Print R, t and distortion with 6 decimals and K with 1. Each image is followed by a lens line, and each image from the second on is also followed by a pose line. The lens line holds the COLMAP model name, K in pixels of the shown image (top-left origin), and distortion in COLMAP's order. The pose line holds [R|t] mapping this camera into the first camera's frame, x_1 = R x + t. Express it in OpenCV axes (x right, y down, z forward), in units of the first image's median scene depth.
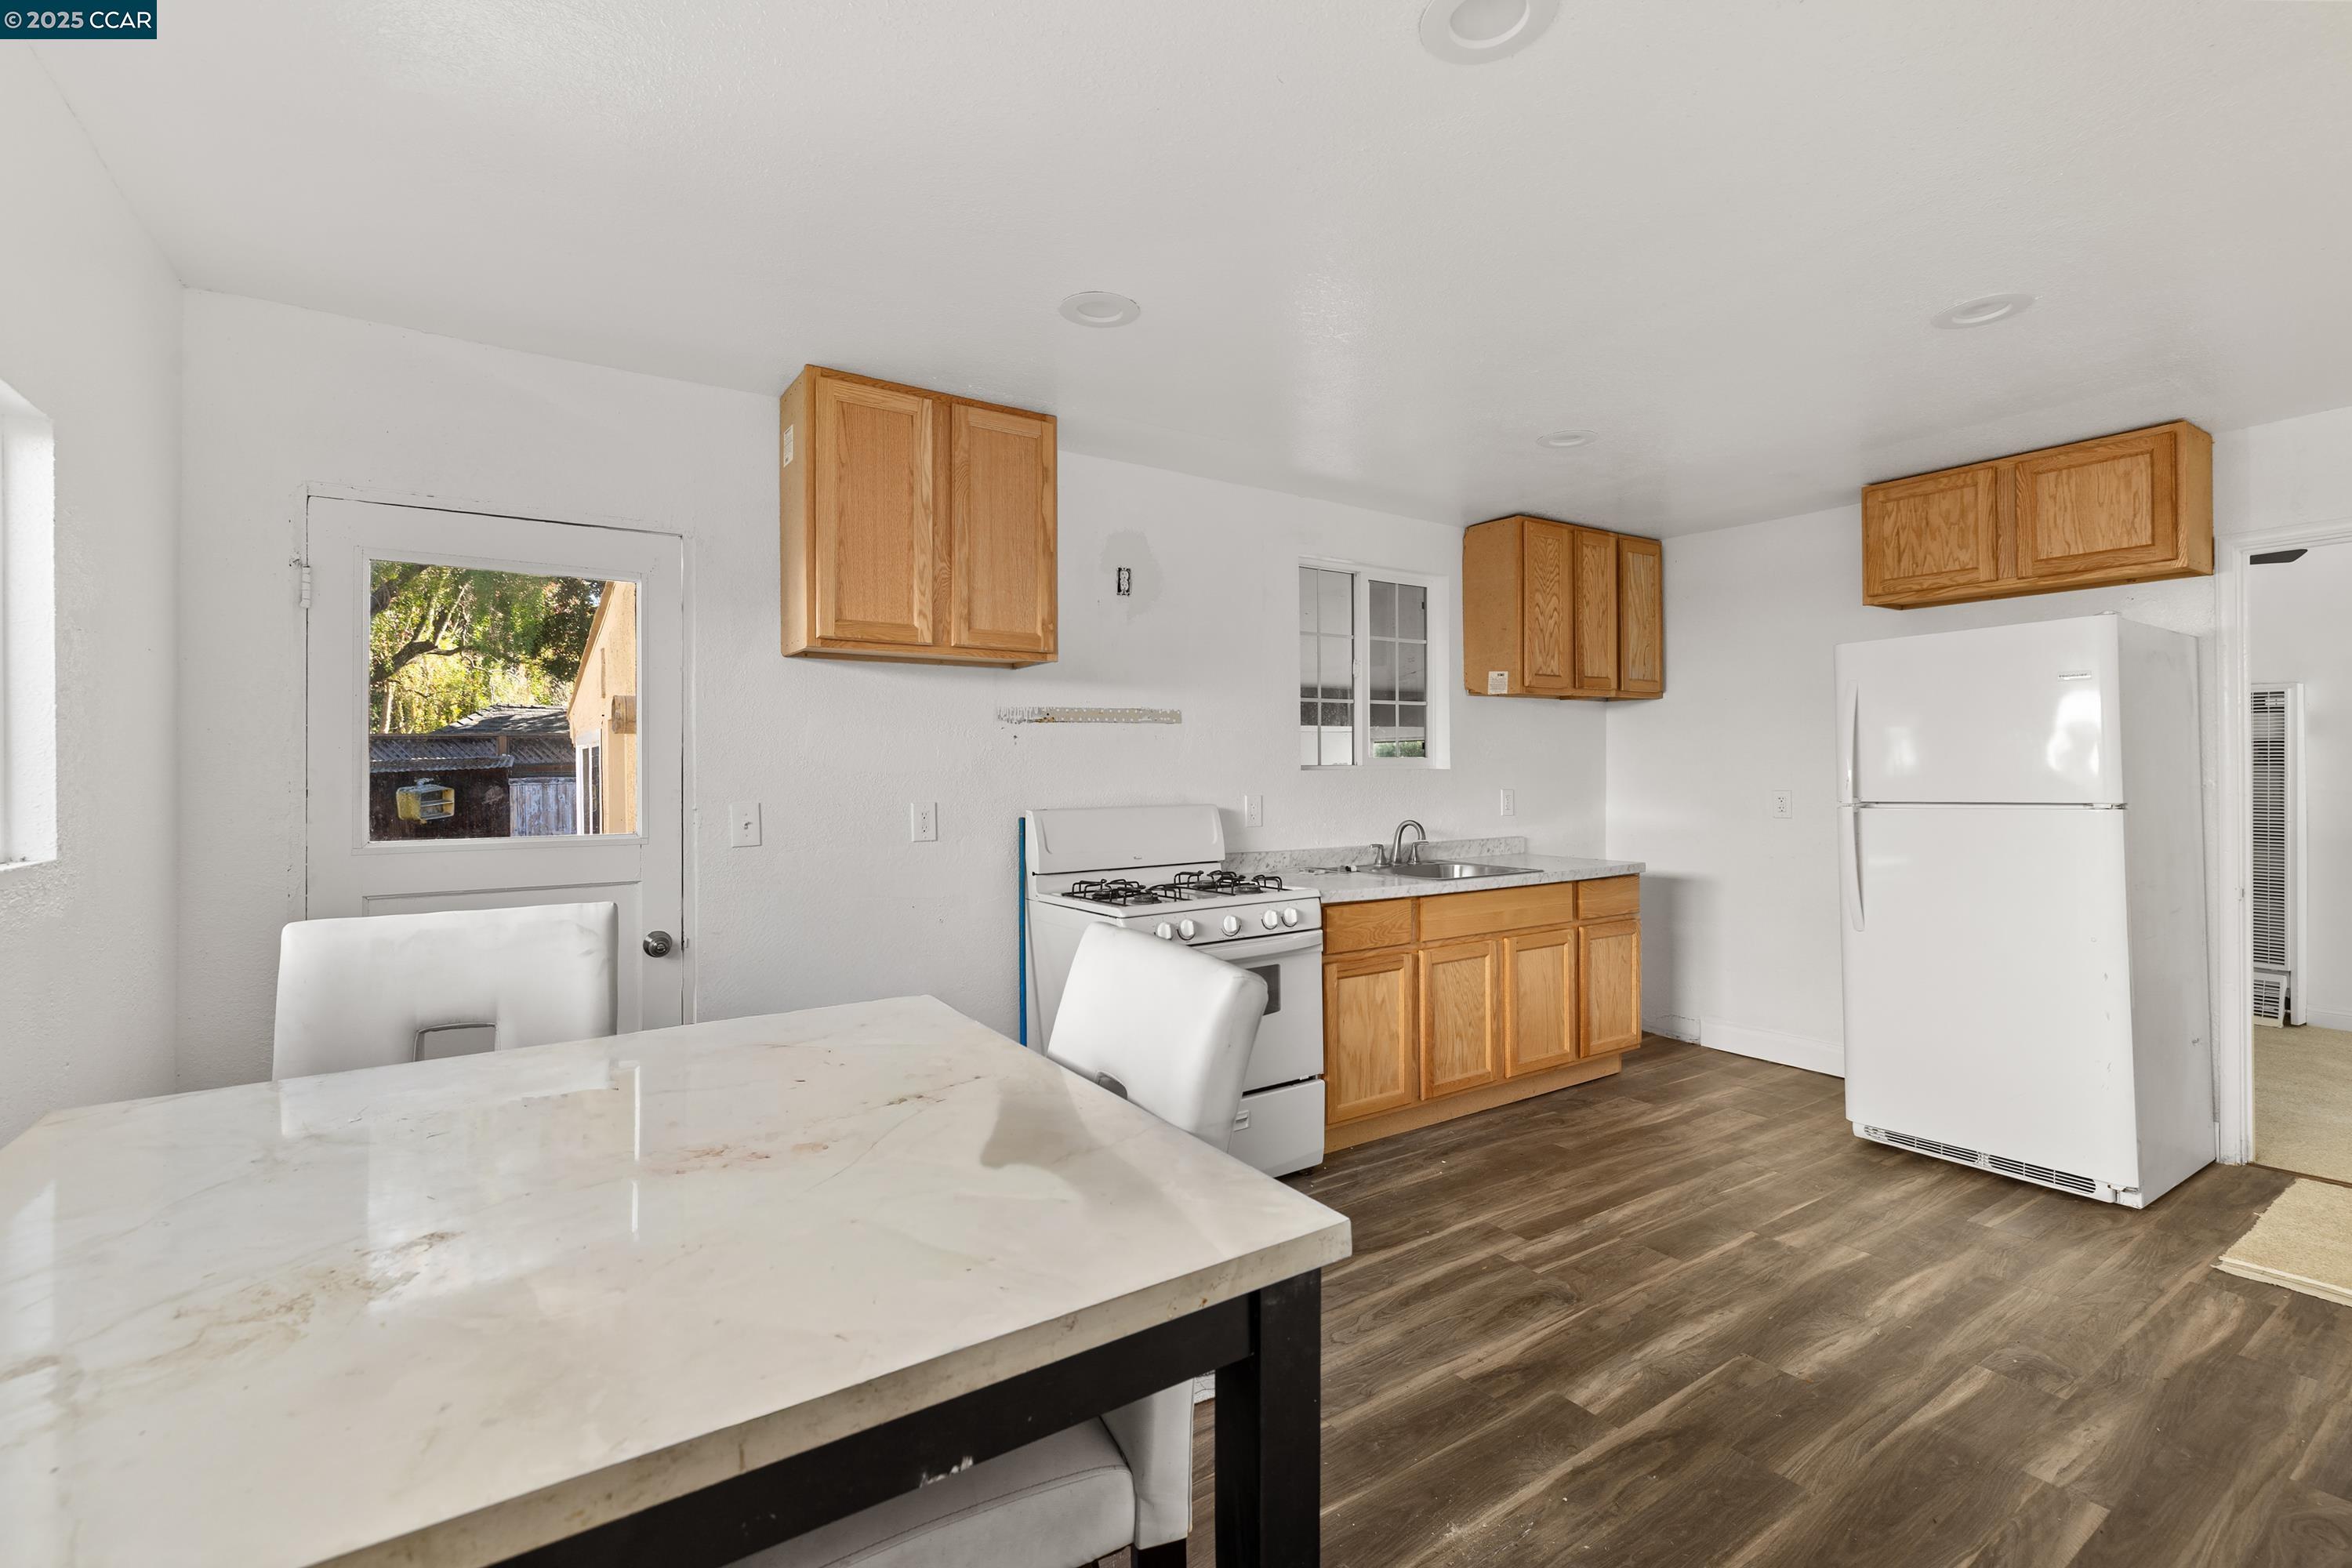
lens RADIAL K [[1030.7, 0, 1155.0], [0, 1030.7, 767.3], [0, 0, 1]] dist [0.000677, -0.000207]
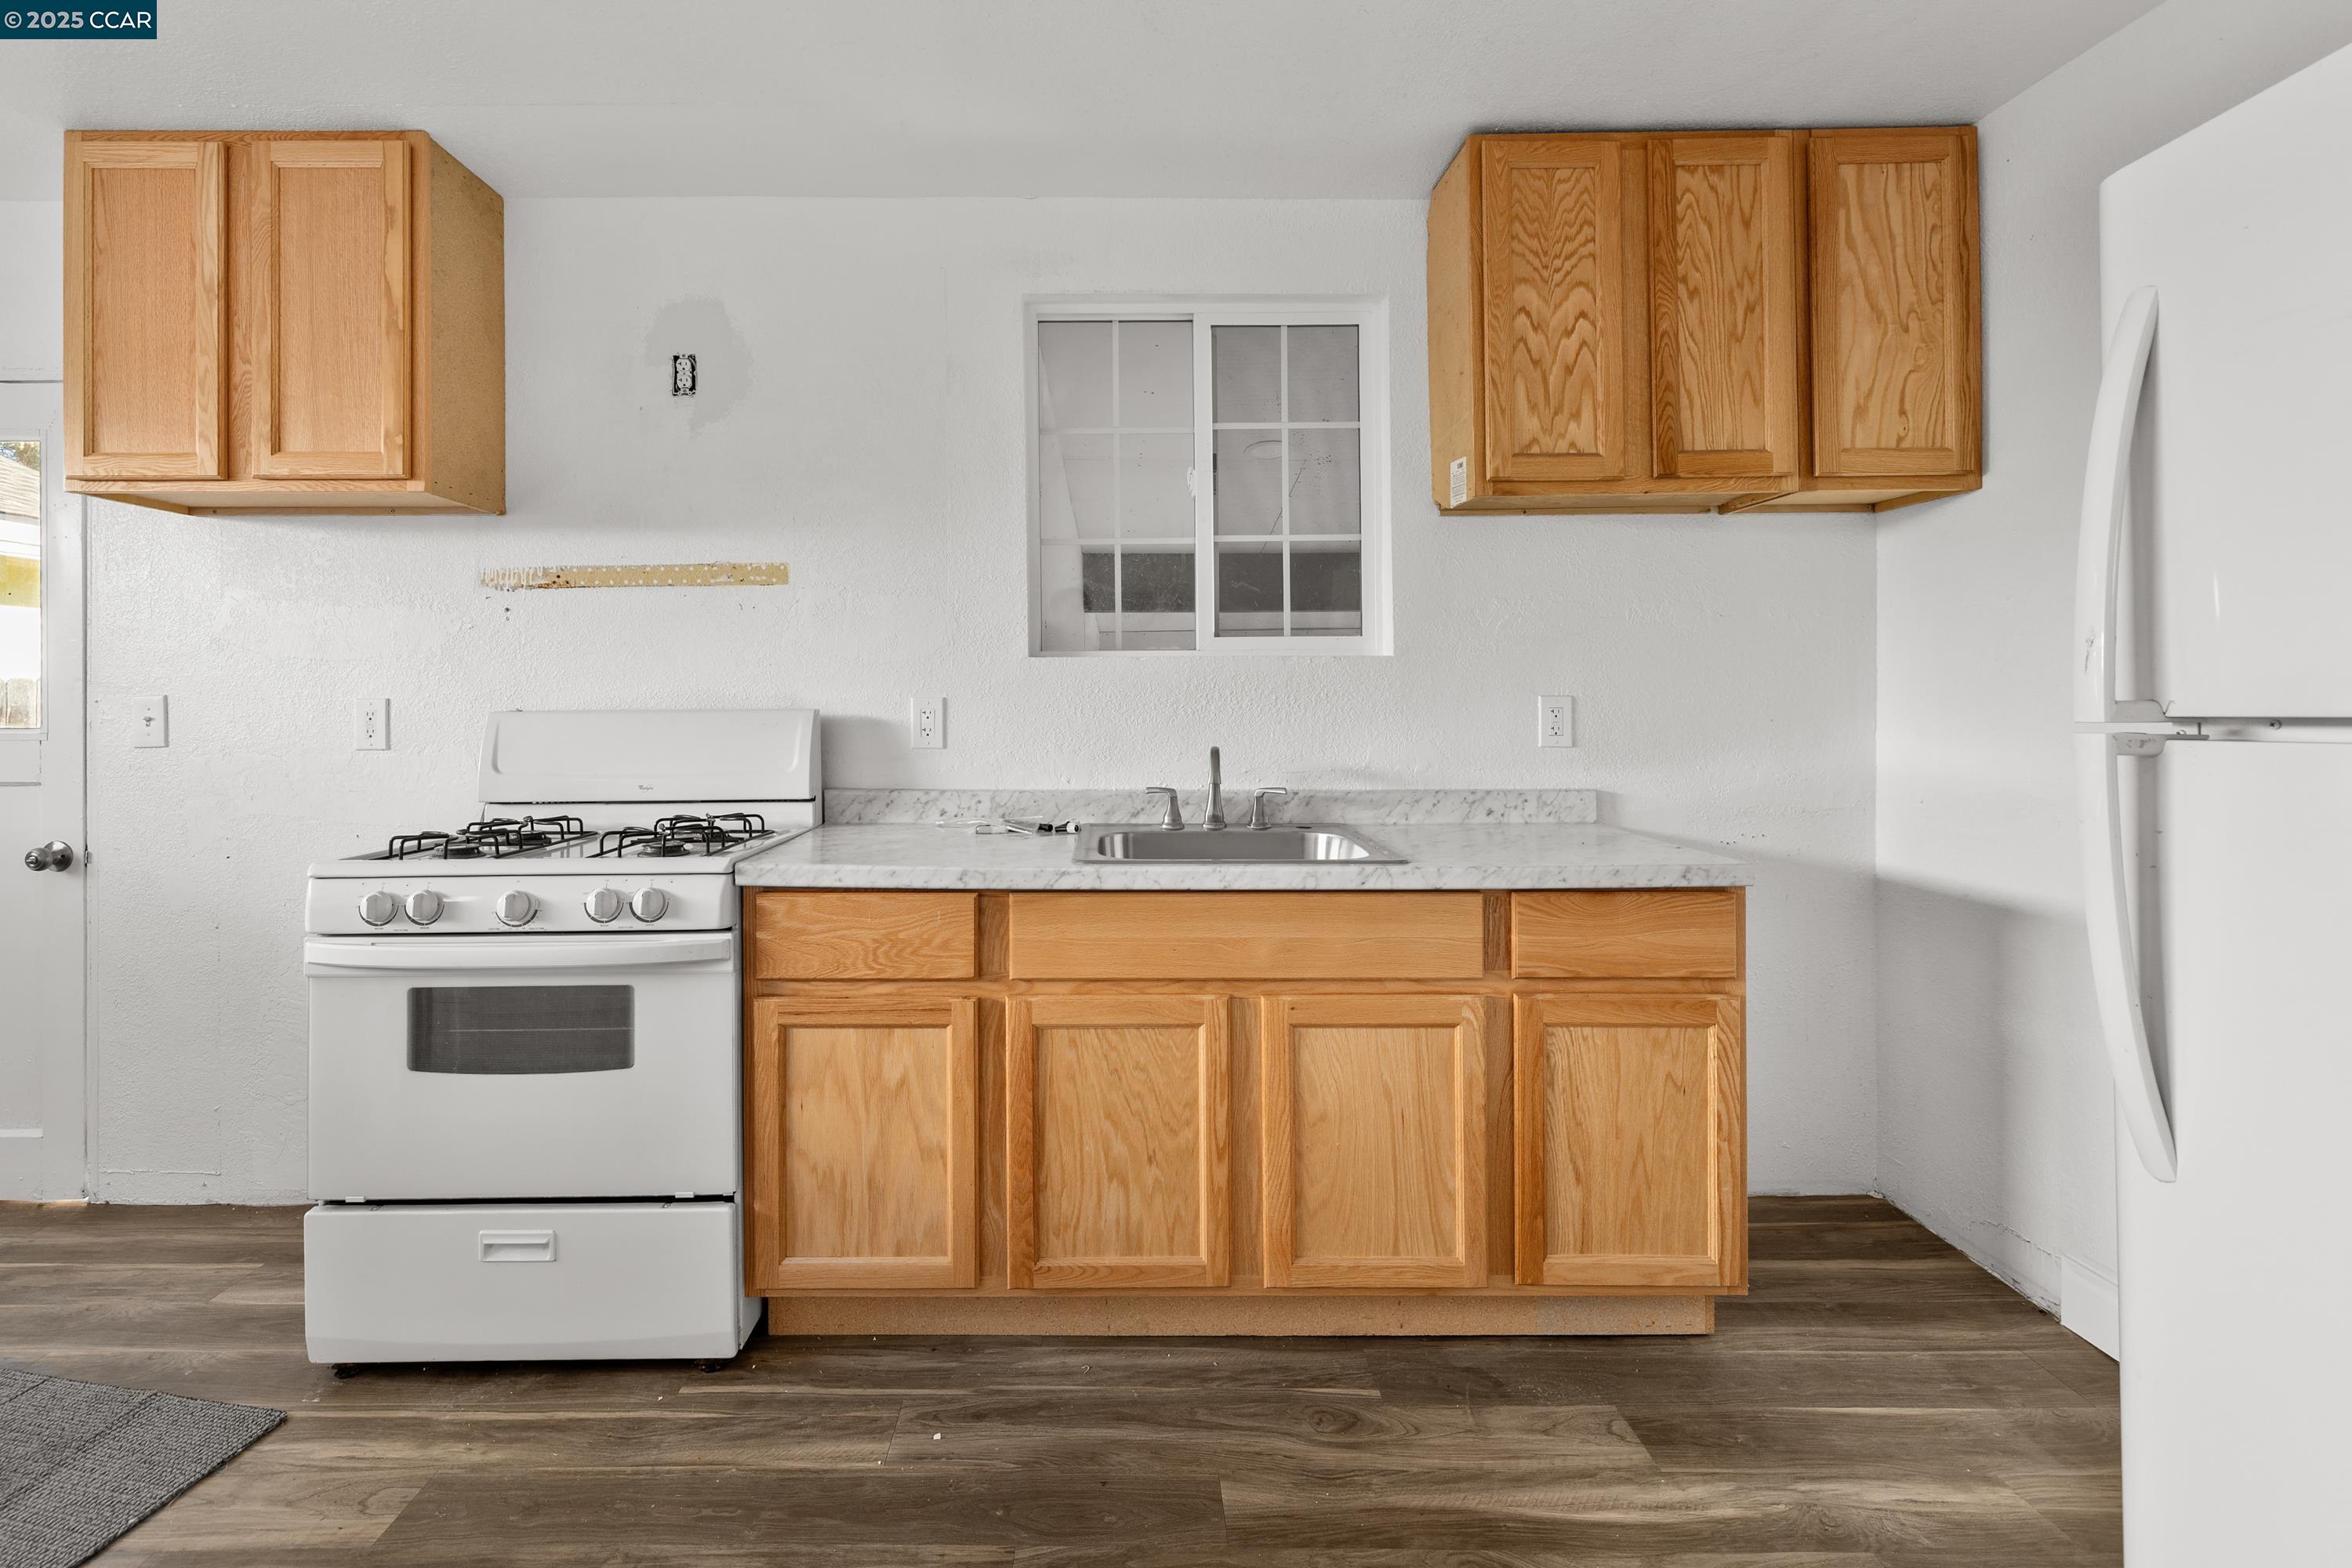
lens RADIAL K [[1050.5, 0, 1098.2], [0, 1050.5, 691.5], [0, 0, 1]] dist [0.000397, 0.000371]
pose [[0.836770, 0.000828, -0.547553, 0.645963], [-0.000742, 1.000000, 0.000378, 0.028703], [0.547554, 0.000090, 0.836771, 0.651093]]
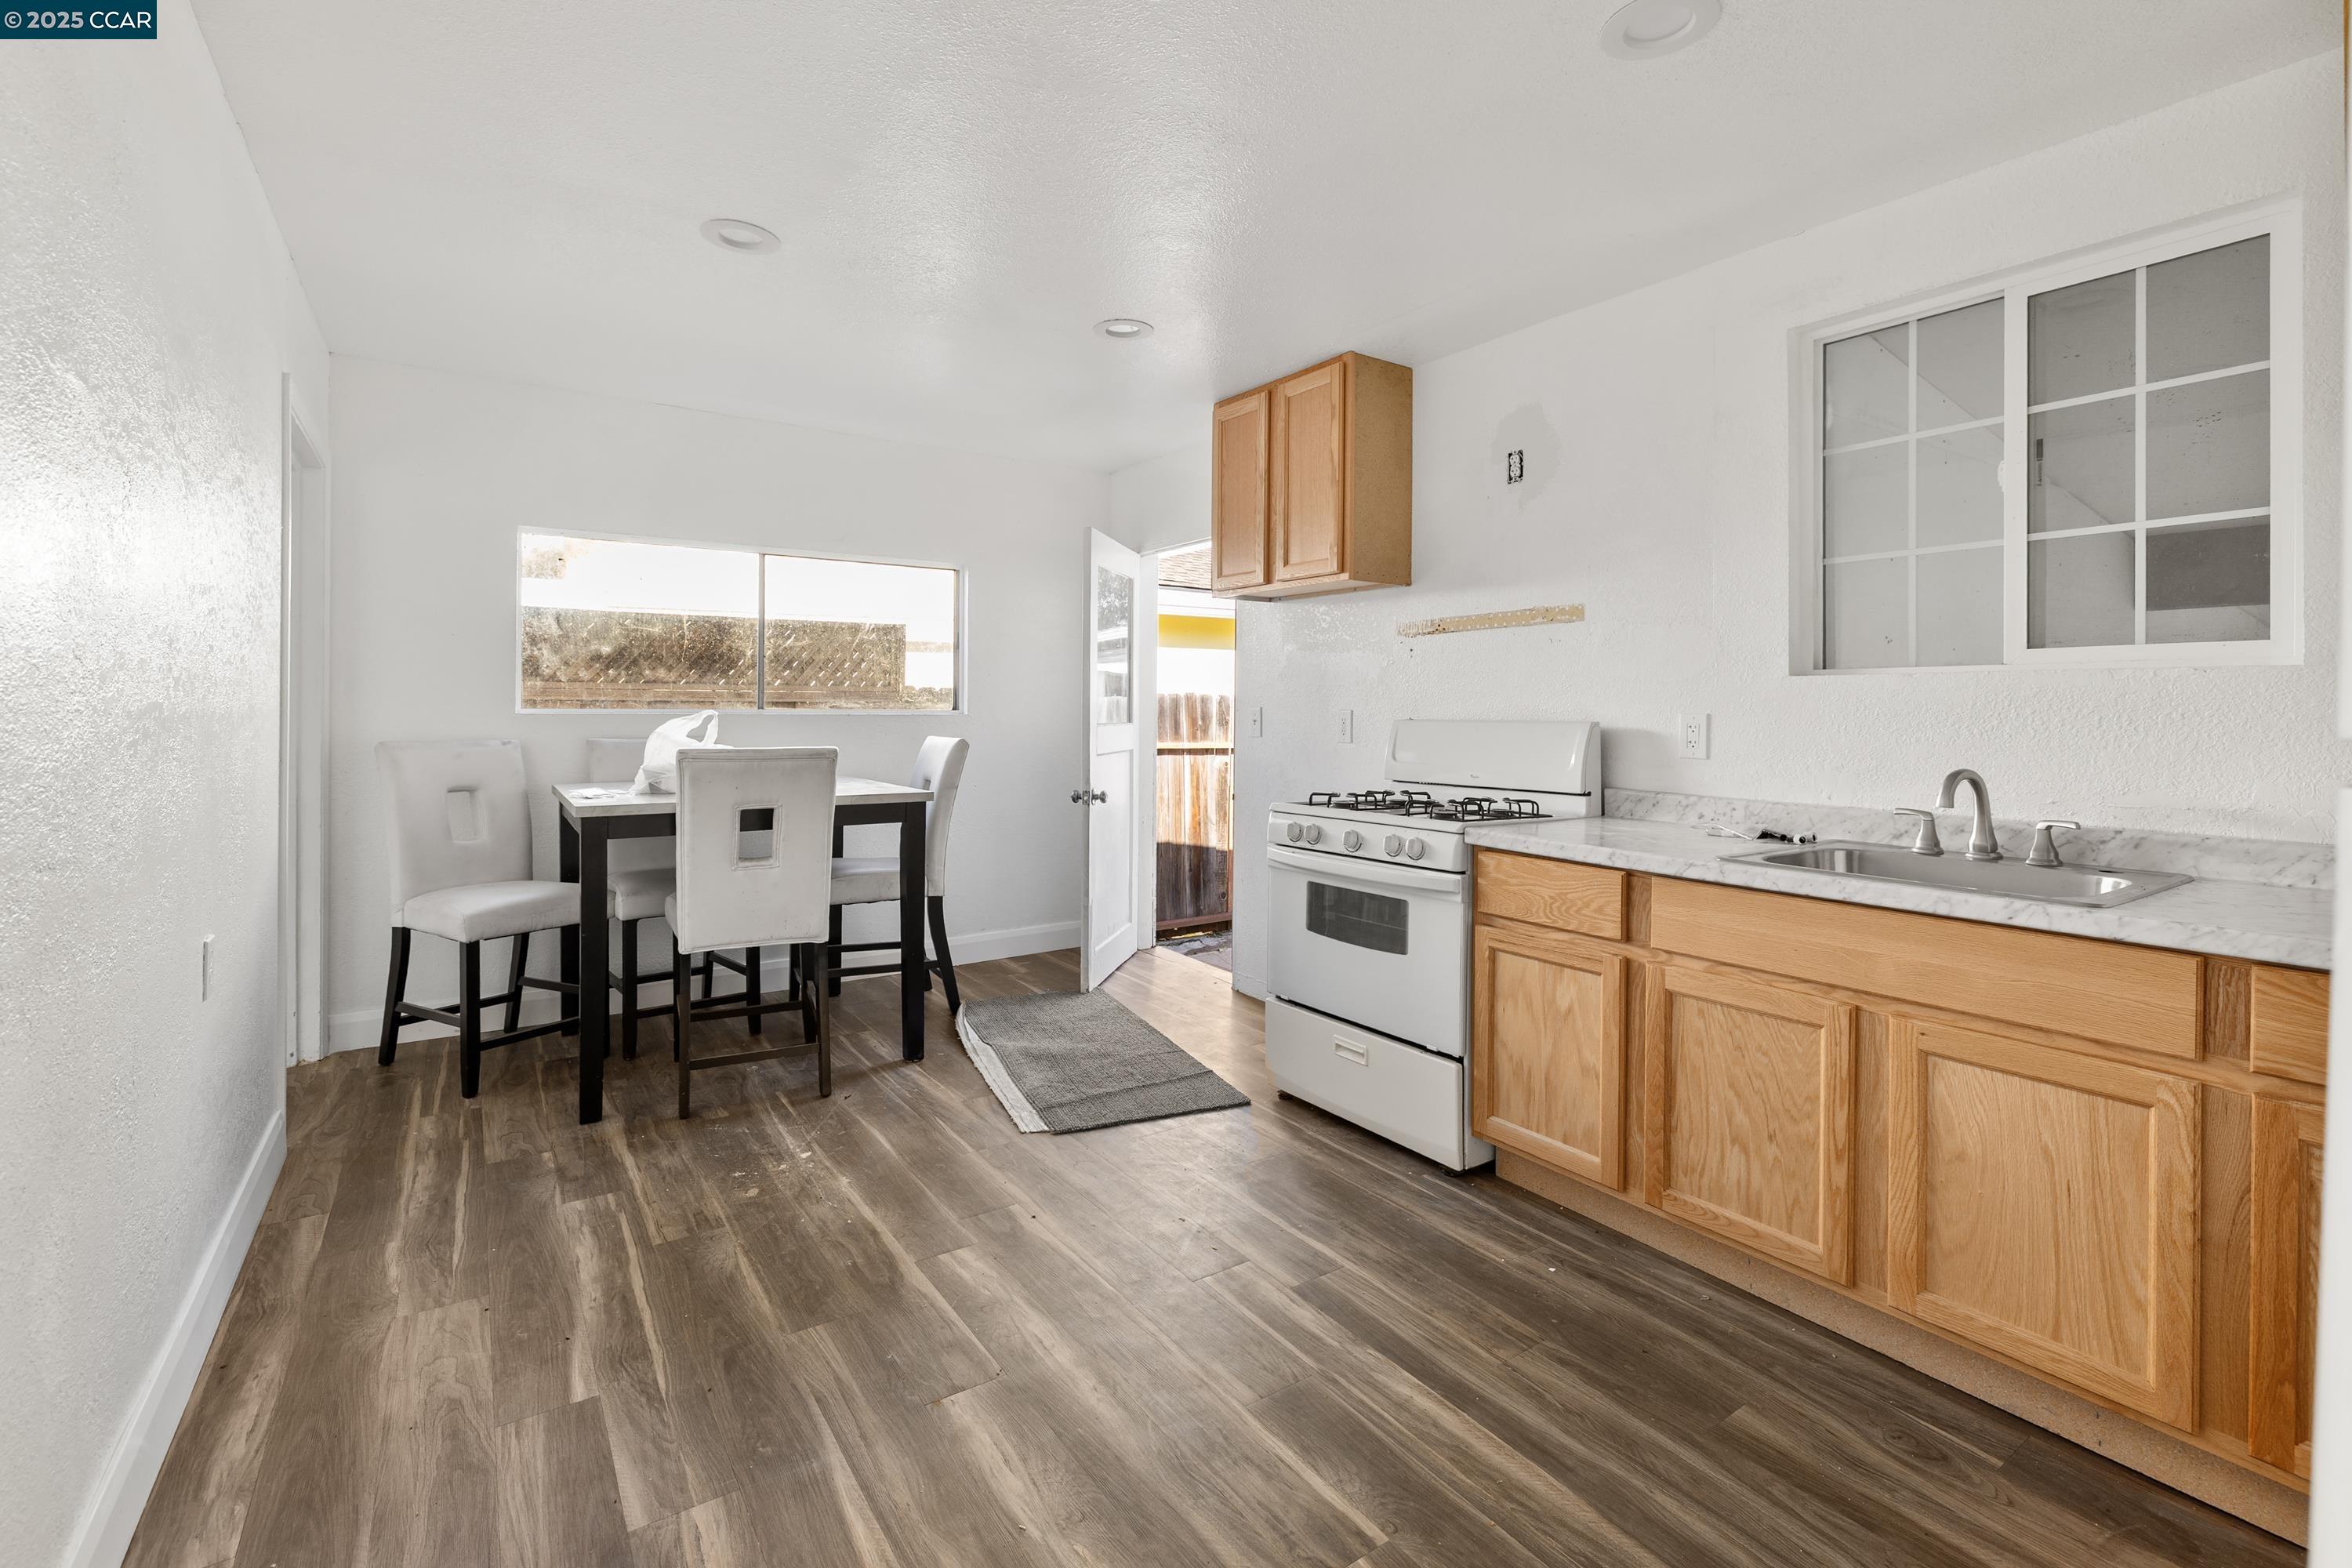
lens RADIAL K [[1032.8, 0, 1164.6], [0, 1032.8, 709.6], [0, 0, 1]] dist [-0.000165, 0.000391]
pose [[0.018749, 0.006333, -0.999804, 0.966037], [-0.006920, 0.999957, 0.006204, 0.028135], [0.999800, 0.006802, 0.018792, 0.774069]]
